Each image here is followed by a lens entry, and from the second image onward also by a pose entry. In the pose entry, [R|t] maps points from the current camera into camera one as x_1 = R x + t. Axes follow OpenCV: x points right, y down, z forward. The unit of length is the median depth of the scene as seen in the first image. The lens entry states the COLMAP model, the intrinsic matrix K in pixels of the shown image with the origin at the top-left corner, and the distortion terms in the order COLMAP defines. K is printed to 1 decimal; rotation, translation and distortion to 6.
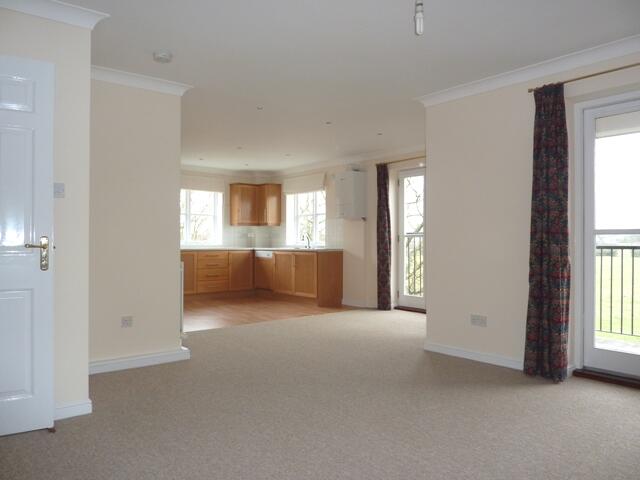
lens RADIAL K [[480.4, 0, 320.0], [0, 480.4, 240.0], [0, 0, 1]] dist [-0.000317, -0.000116]
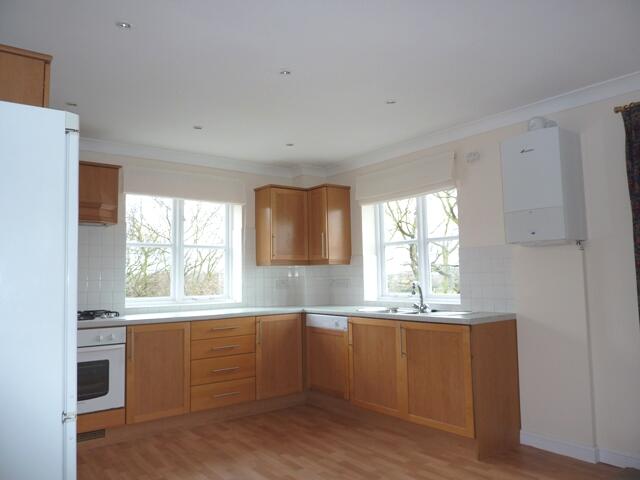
lens RADIAL K [[480.4, 0, 320.0], [0, 480.4, 240.0], [0, 0, 1]] dist [-0.000317, -0.000116]
pose [[0.999089, -0.024642, -0.034836, -0.099462], [0.021958, 0.996909, -0.075432, -0.016855], [0.036587, 0.074598, 0.996542, 0.478009]]
